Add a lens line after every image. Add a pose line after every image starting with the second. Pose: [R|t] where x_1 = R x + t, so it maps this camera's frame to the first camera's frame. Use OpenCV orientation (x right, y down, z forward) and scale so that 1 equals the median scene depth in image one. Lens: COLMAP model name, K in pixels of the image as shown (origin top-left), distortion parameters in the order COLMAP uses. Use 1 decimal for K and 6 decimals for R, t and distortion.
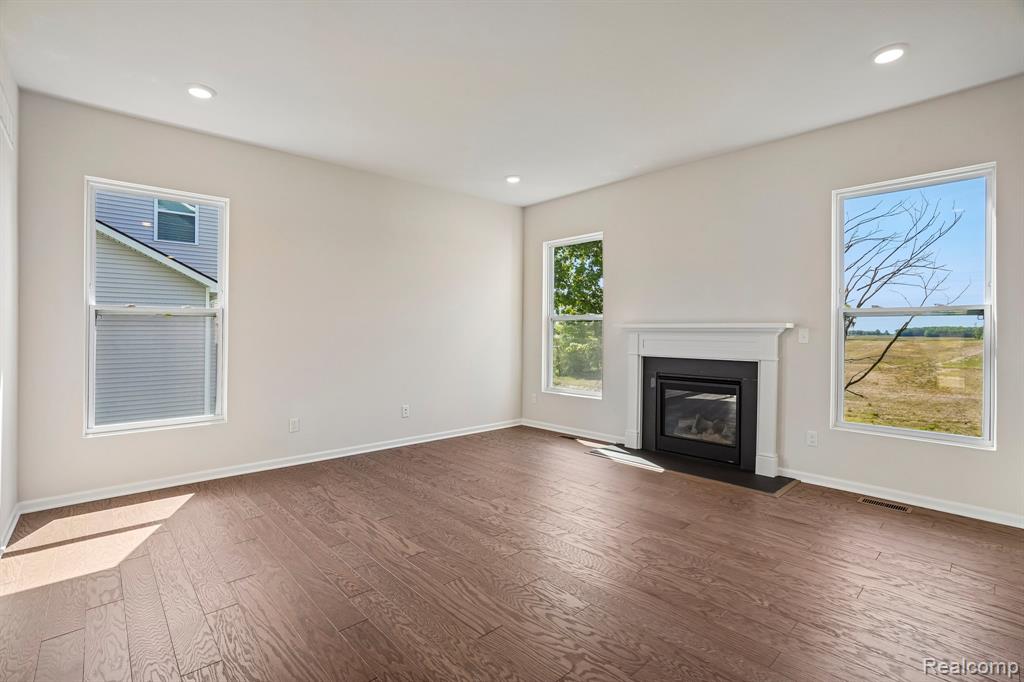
lens RADIAL K [[475.4, 0, 514.1], [0, 475.4, 334.8], [0, 0, 1]] dist [-0.034508, 0.006294]
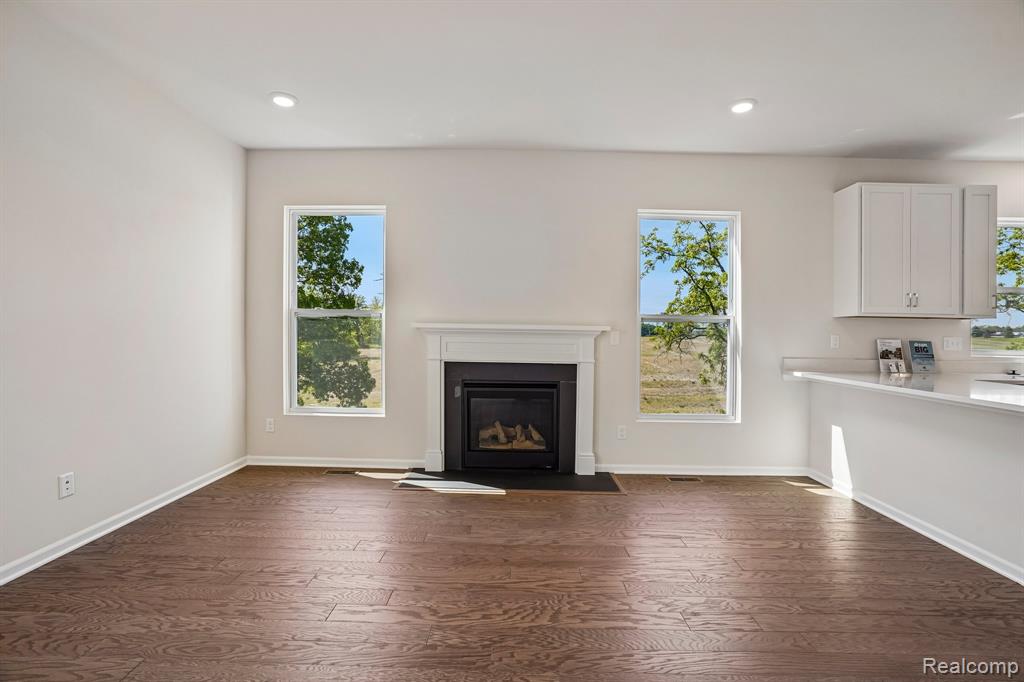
lens RADIAL K [[475.4, 0, 464.7], [0, 475.4, 339.3], [0, 0, 1]] dist [-0.034508, 0.006294]
pose [[0.699965, -0.004022, 0.714165, -0.325142], [-0.006408, 0.999909, 0.011913, -0.005223], [-0.714148, -0.012915, 0.699876, 0.391469]]
